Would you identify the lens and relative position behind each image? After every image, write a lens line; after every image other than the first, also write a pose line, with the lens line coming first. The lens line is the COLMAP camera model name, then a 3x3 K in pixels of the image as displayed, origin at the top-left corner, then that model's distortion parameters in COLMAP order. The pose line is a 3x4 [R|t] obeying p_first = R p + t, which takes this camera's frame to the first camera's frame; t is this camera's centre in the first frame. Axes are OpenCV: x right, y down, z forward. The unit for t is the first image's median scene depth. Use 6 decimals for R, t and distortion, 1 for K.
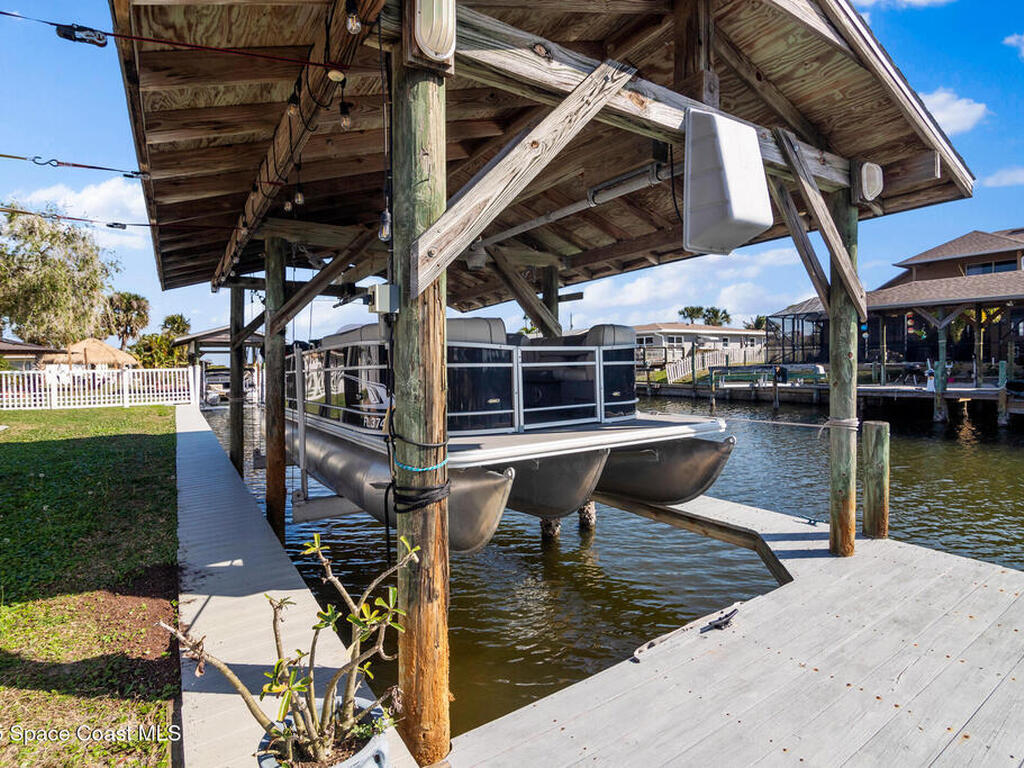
lens RADIAL K [[519.6, 0, 512.6], [0, 519.6, 374.1], [0, 0, 1]] dist [-0.002311, -0.001358]
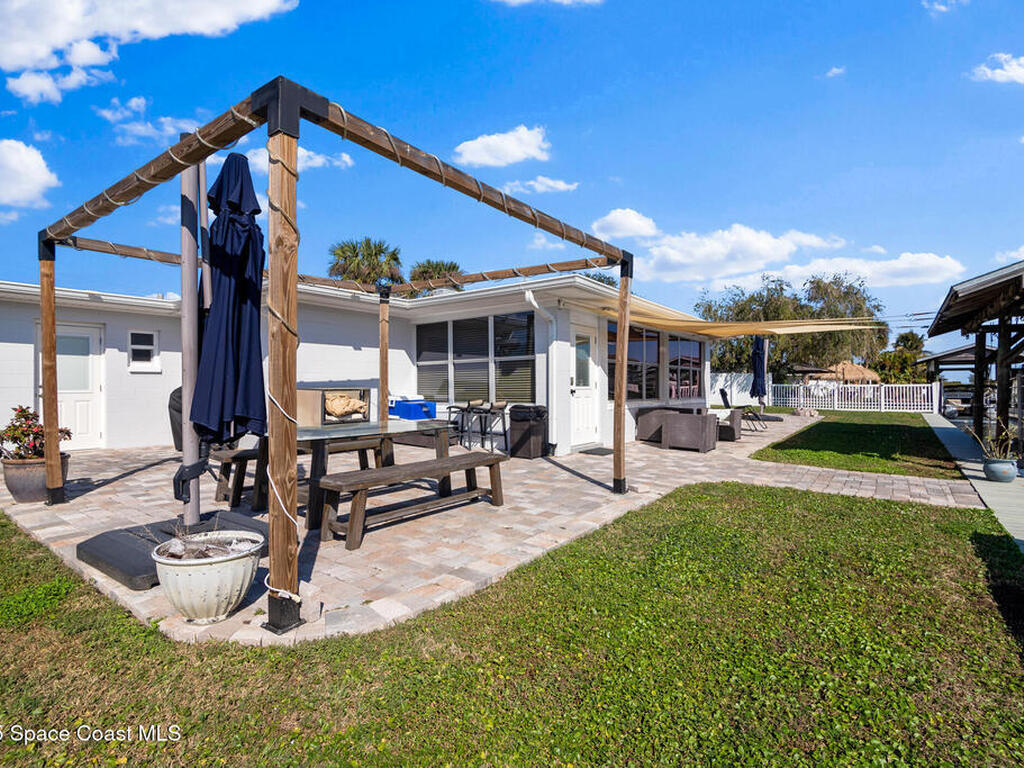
lens RADIAL K [[521.5, 0, 512.0], [0, 521.5, 384.0], [0, 0, 1]] dist [-0.019342, -0.000011]
pose [[0.341302, 0.008367, -0.939917, 0.216769], [-0.019145, 0.999815, 0.001949, 0.005773], [0.939759, 0.017330, 0.341399, -0.416797]]
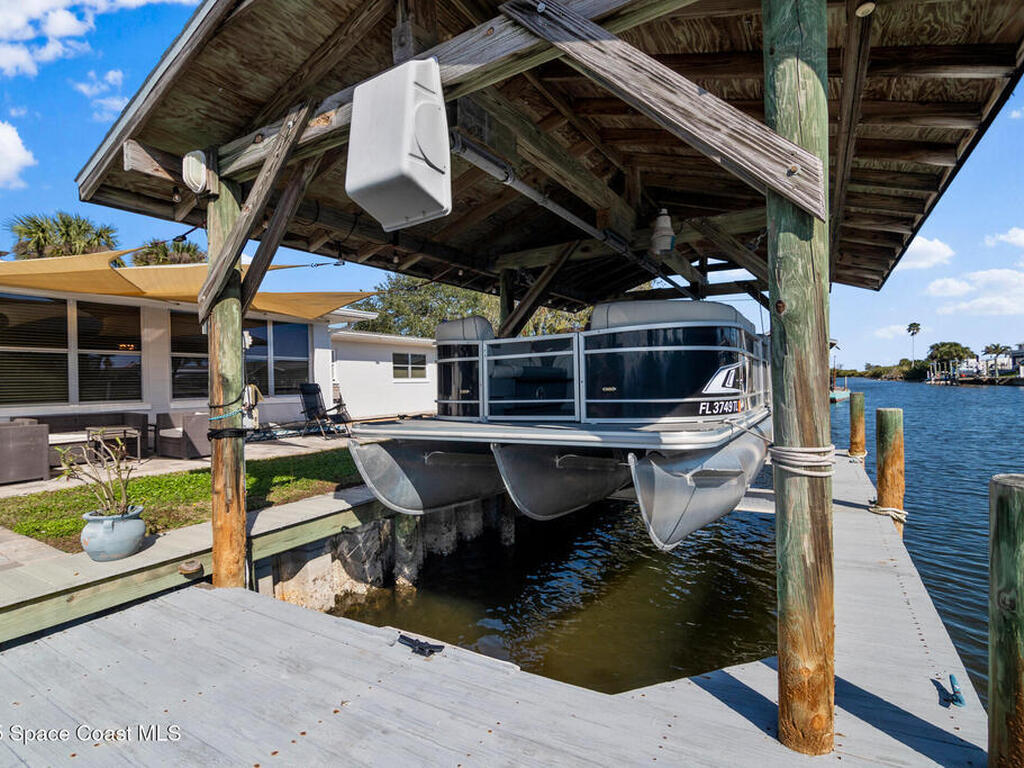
lens RADIAL K [[515.7, 0, 516.4], [0, 515.7, 382.7], [0, 0, 1]] dist [-0.004968, -0.000785]
pose [[0.435541, 0.001593, -0.900167, 0.224134], [0.003040, 0.999990, 0.003241, 0.006581], [0.900164, -0.004148, 0.435532, 0.138880]]
